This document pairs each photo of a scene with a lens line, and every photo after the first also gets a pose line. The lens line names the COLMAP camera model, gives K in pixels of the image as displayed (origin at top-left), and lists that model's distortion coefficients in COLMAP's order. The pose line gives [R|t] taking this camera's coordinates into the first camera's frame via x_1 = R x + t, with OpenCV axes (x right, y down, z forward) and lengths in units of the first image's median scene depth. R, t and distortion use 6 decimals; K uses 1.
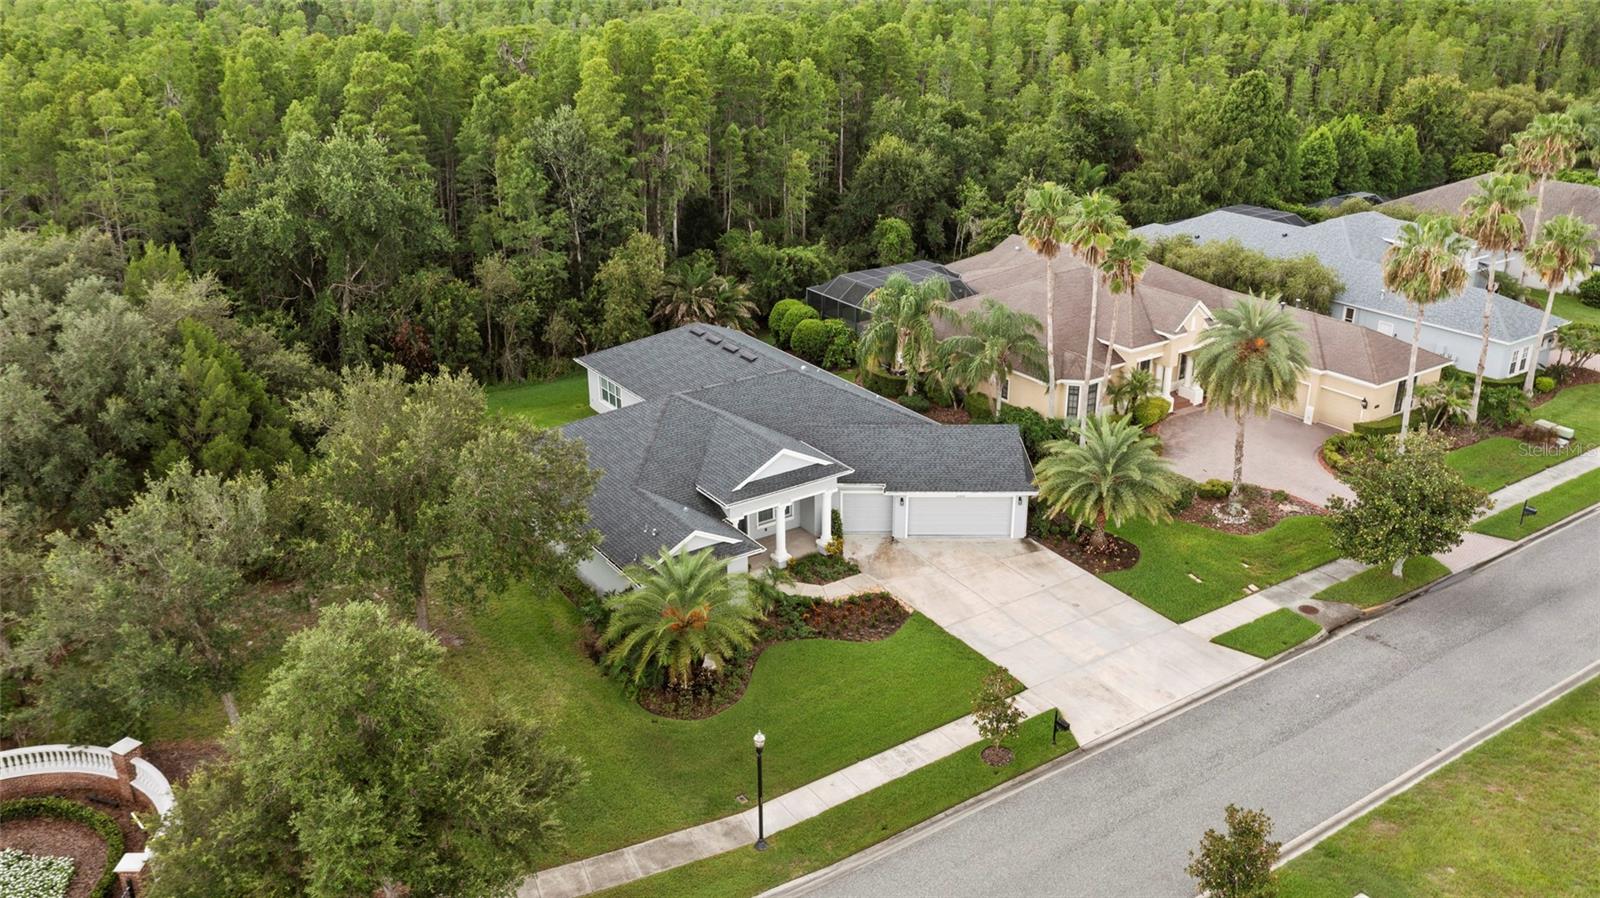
lens RADIAL K [[1270.7, 0, 794.8], [0, 1270.7, 447.8], [0, 0, 1]] dist [-0.003871, 0.007212]
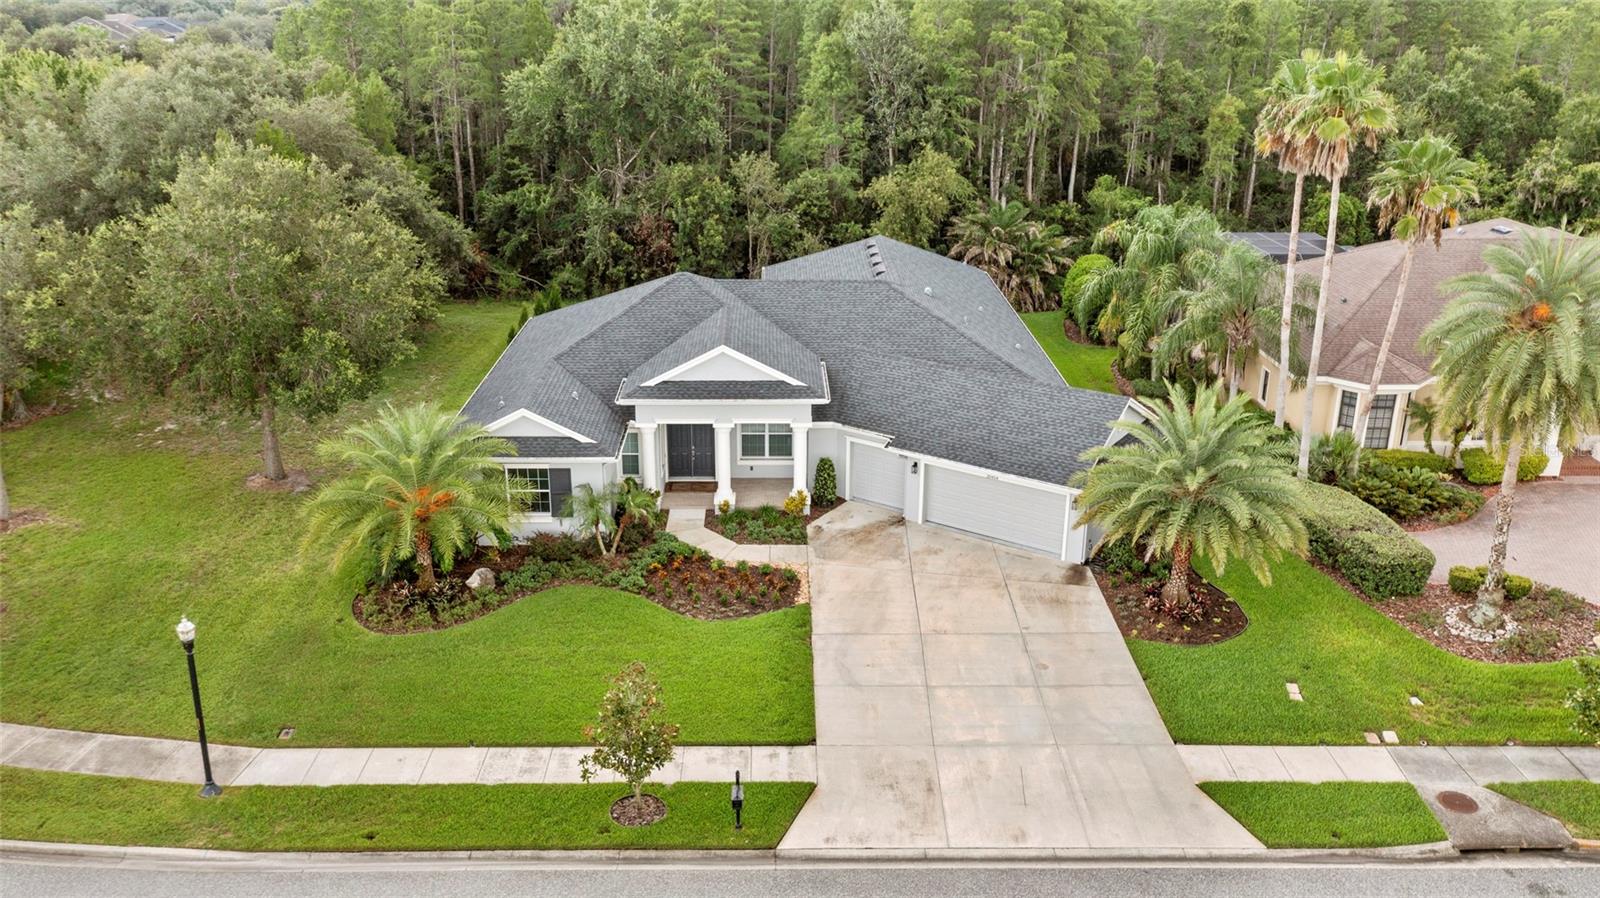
lens RADIAL K [[1270.7, 0, 794.8], [0, 1270.7, 447.8], [0, 0, 1]] dist [-0.003871, 0.007212]
pose [[0.837451, 0.197452, -0.509596, 0.405457], [-0.216966, 0.975940, 0.021592, 0.033265], [0.501598, 0.092482, 0.860143, 0.397046]]
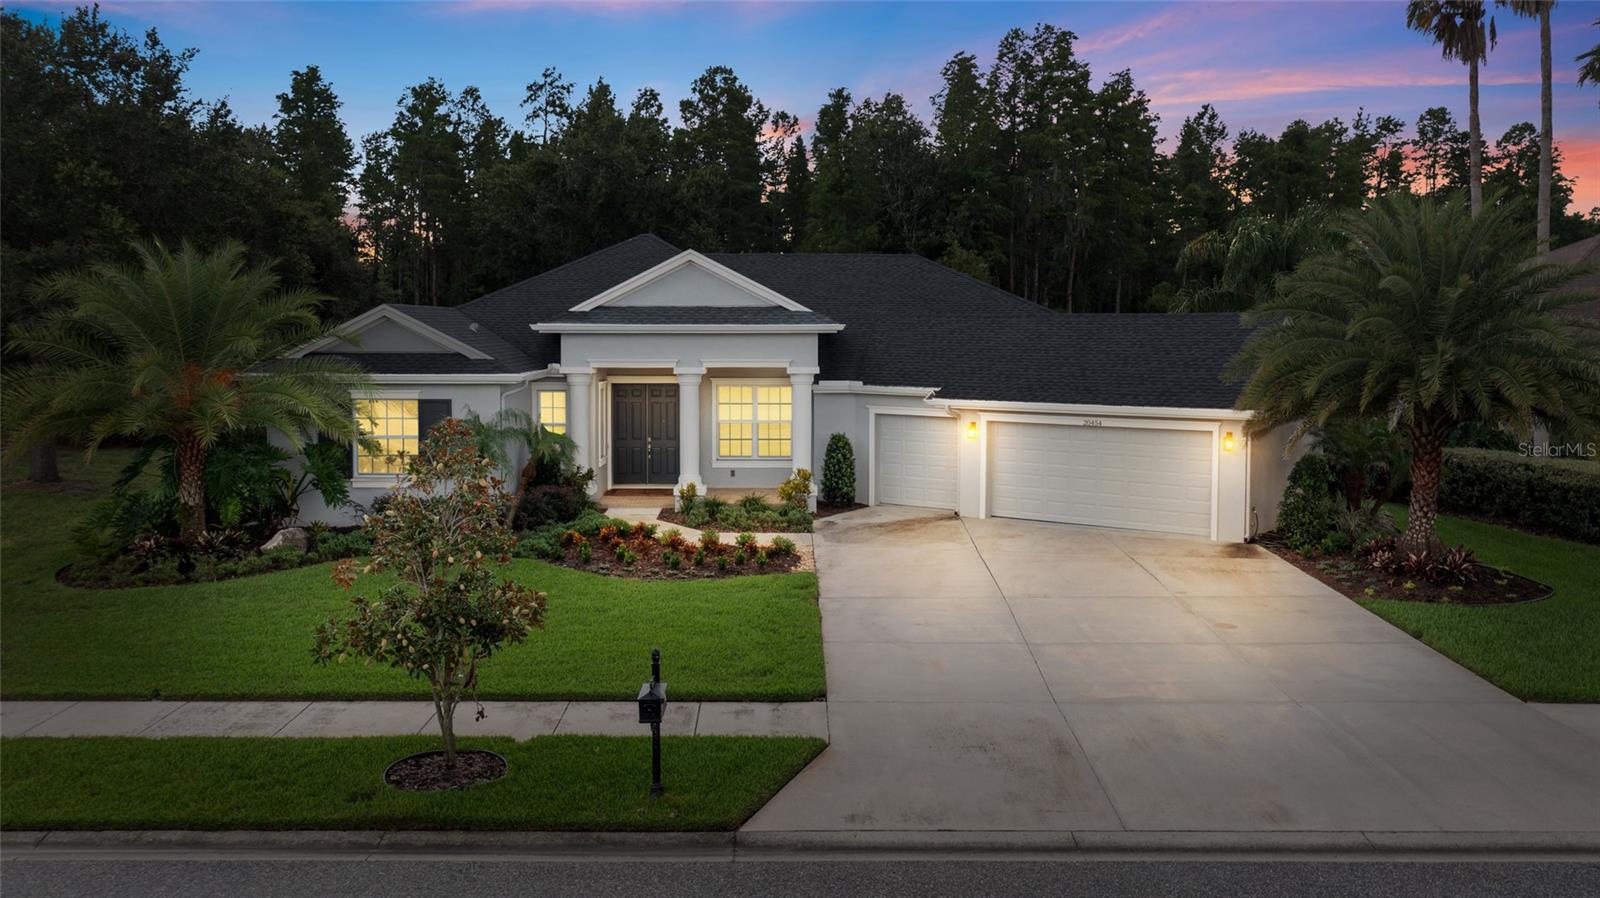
lens RADIAL K [[1284.6, 0, 798.7], [0, 1284.6, 409.3], [0, 0, 1]] dist [0.000943, -0.000685]
pose [[0.834885, 0.044821, -0.548596, 0.308428], [-0.216374, 0.943166, -0.252232, 0.178845], [0.506111, 0.329286, 0.797133, 0.630789]]
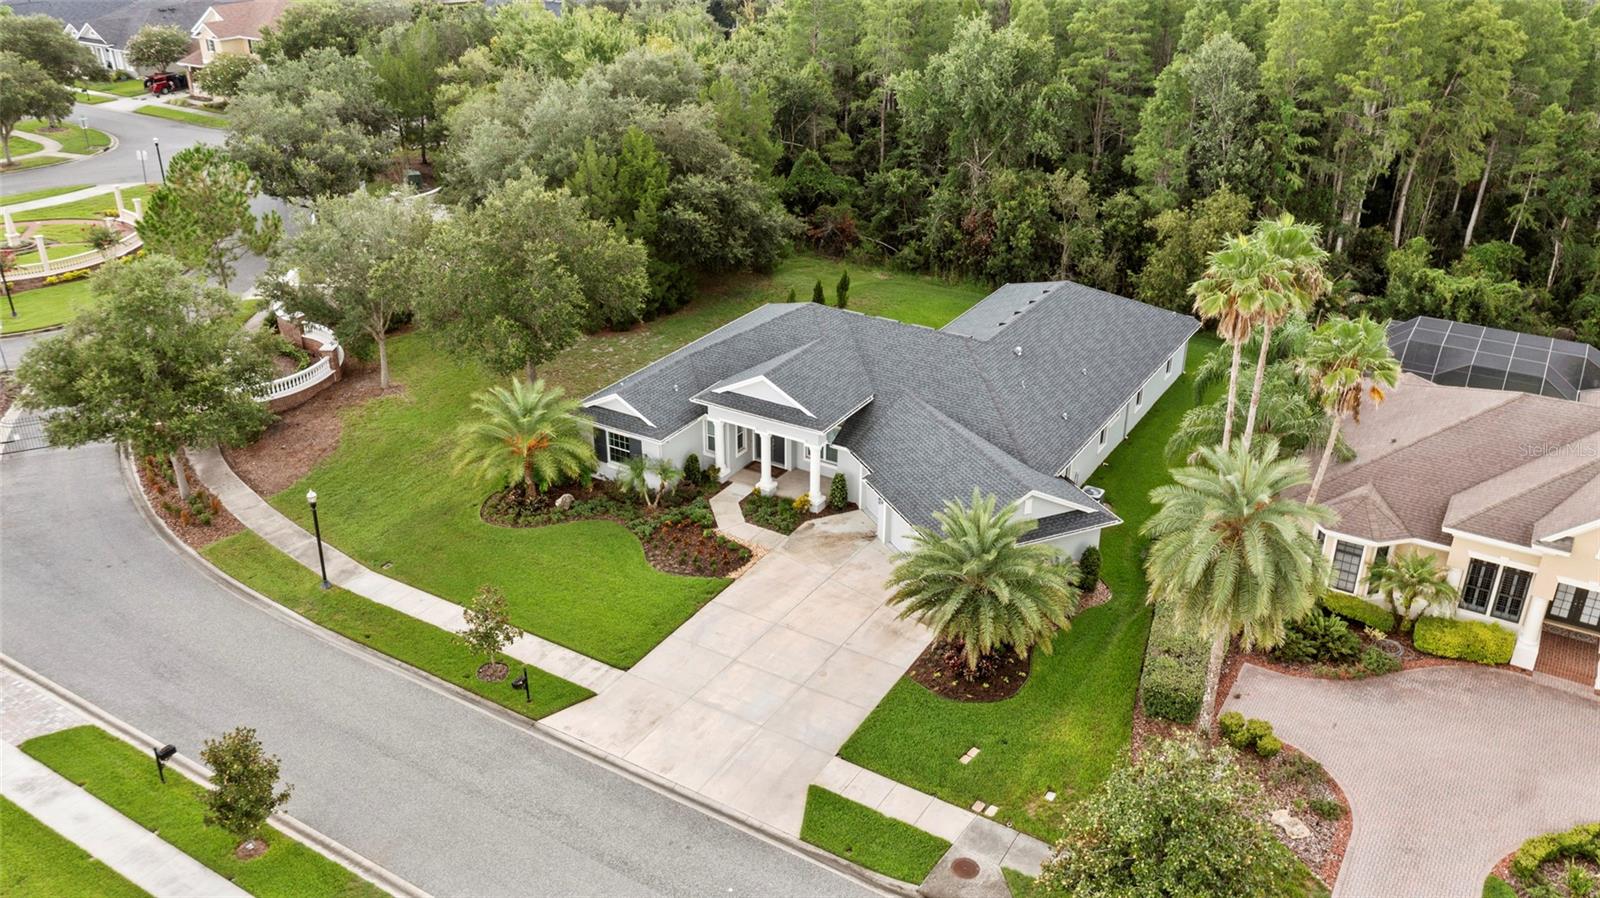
lens RADIAL K [[1270.7, 0, 794.8], [0, 1270.7, 447.8], [0, 0, 1]] dist [-0.003871, 0.007212]
pose [[0.412436, 0.405145, -0.815938, 0.810010], [-0.350902, 0.897205, 0.268125, -0.216698], [0.840693, 0.175730, 0.512206, 0.529181]]
